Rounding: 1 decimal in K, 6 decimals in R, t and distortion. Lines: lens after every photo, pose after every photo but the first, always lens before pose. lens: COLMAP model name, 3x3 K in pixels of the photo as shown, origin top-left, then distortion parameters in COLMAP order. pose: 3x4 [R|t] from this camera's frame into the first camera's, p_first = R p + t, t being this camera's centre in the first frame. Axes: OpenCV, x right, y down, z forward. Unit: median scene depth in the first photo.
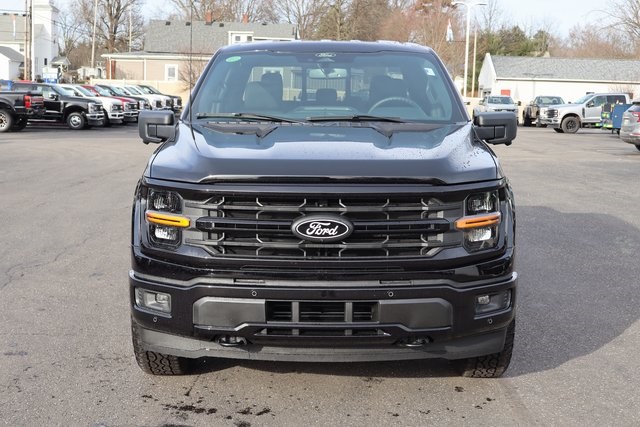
lens RADIAL K [[967.2, 0, 319.9], [0, 967.2, 211.9], [0, 0, 1]] dist [-0.101989, 0.000000]
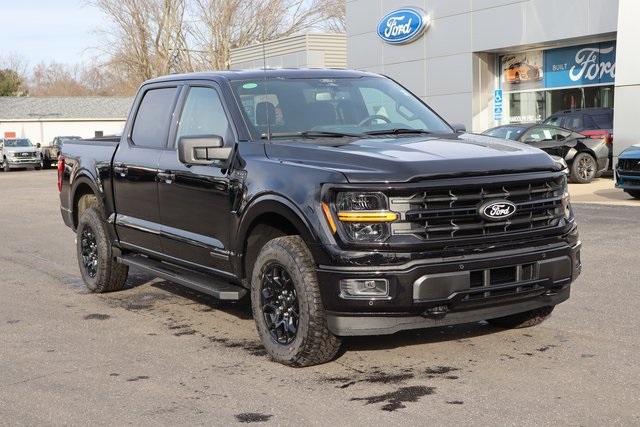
lens RADIAL K [[1003.6, 0, 320.2], [0, 1003.6, 215.6], [0, 0, 1]] dist [-0.001392, 0.000000]
pose [[0.855330, -0.084488, 0.511148, -0.866209], [0.106433, 0.994225, -0.013764, 0.017512], [-0.507033, 0.066176, 0.859382, -0.018521]]
